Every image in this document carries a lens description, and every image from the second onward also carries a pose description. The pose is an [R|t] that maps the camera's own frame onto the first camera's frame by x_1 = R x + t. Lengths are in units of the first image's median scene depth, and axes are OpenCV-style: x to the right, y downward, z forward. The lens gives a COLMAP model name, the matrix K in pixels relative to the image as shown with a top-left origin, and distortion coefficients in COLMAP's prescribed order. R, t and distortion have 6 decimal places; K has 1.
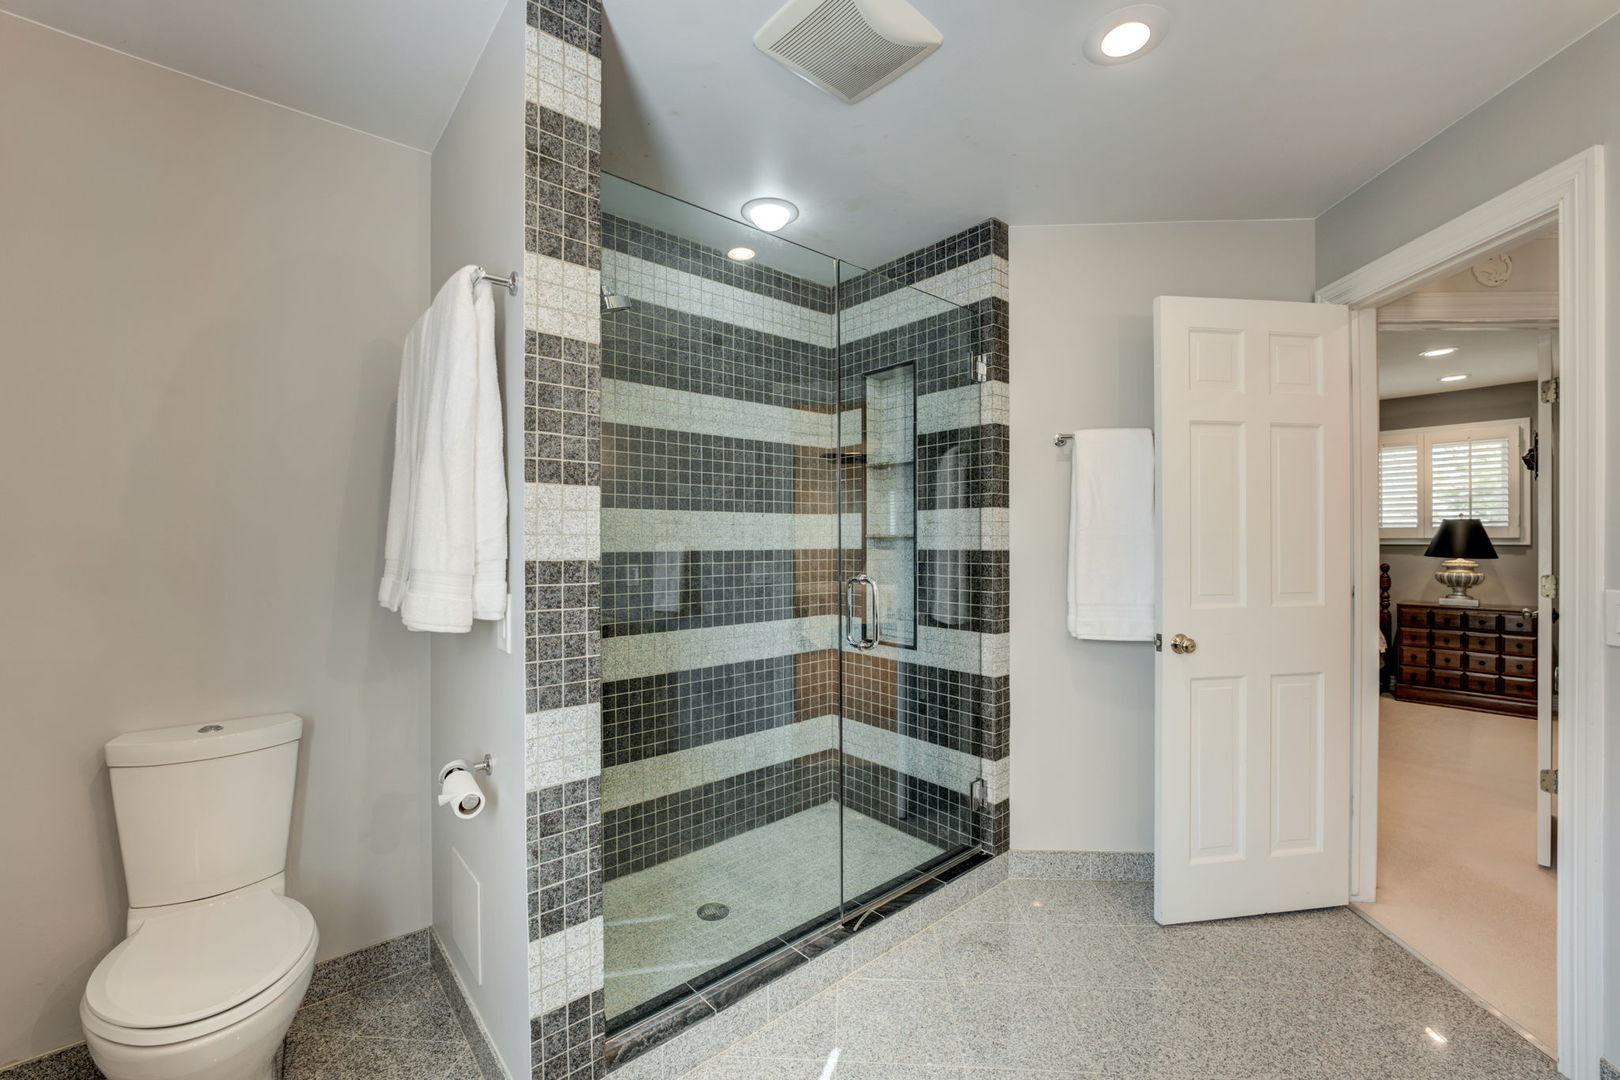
lens RADIAL K [[659.5, 0, 812.7], [0, 659.5, 540.7], [0, 0, 1]] dist [-0.021654, -0.000361]
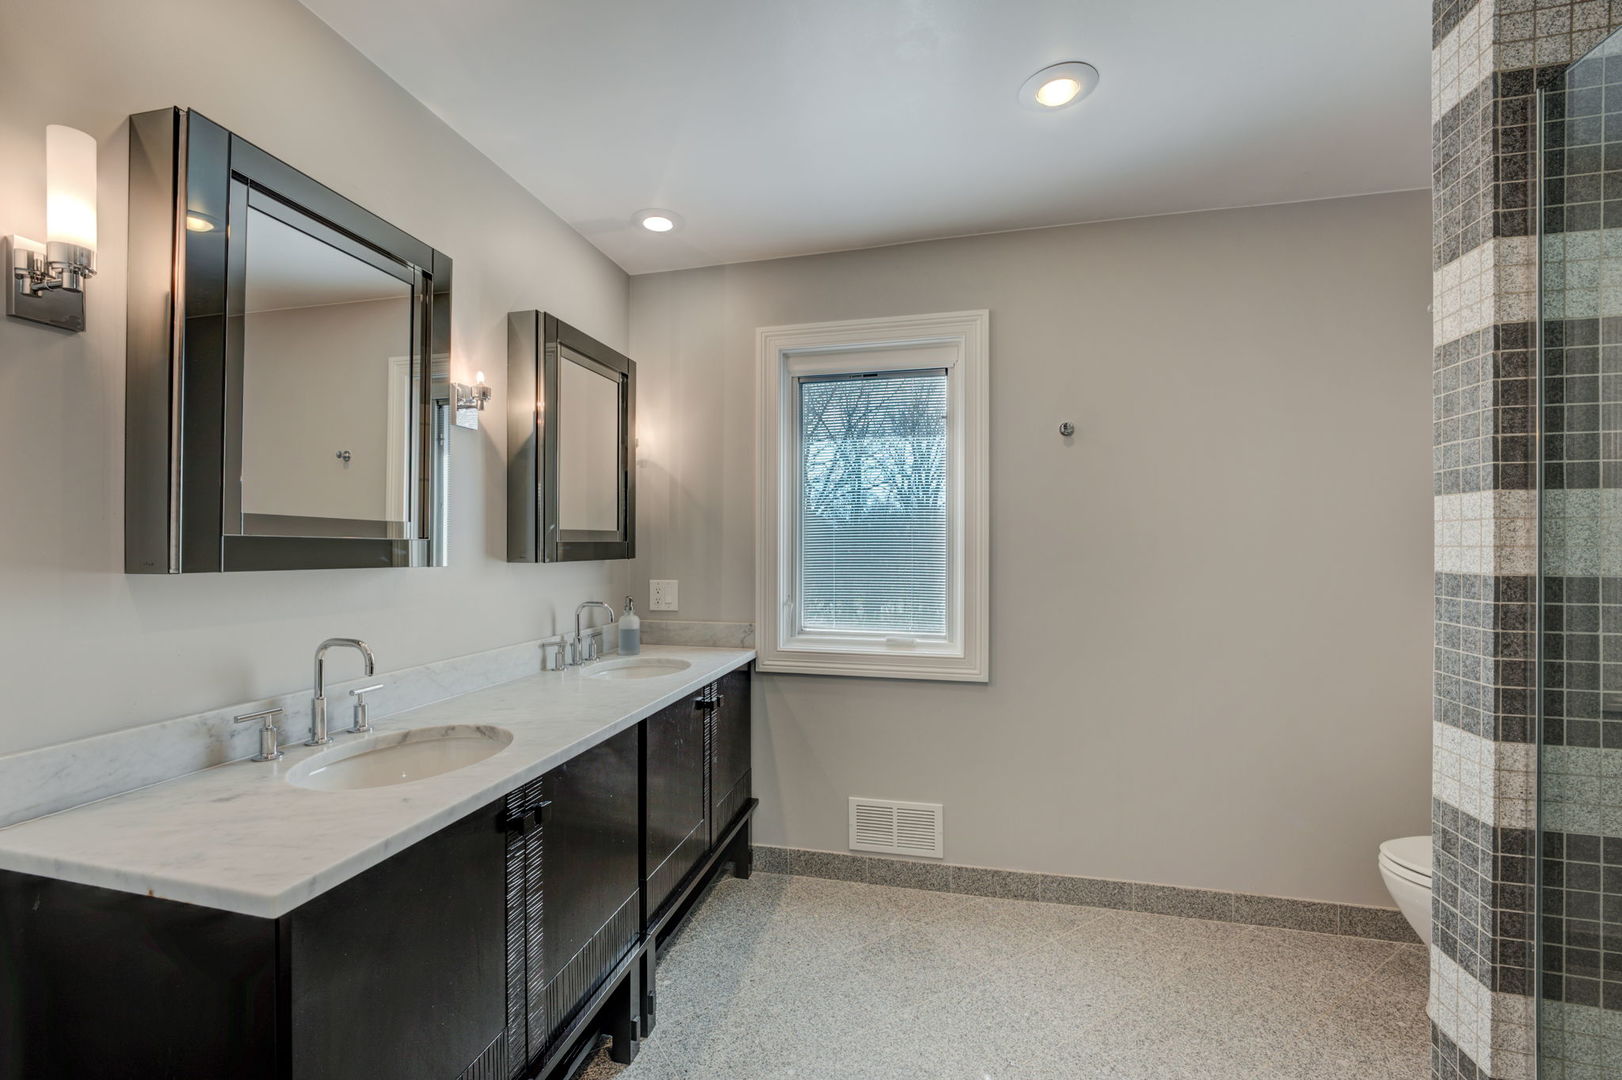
lens RADIAL K [[660.3, 0, 809.7], [0, 660.3, 542.7], [0, 0, 1]] dist [-0.021654, -0.000361]
pose [[-0.808464, -0.002206, -0.588542, 0.924971], [-0.001325, 0.999997, -0.001927, -0.011313], [0.588545, -0.000778, -0.808464, 1.197140]]
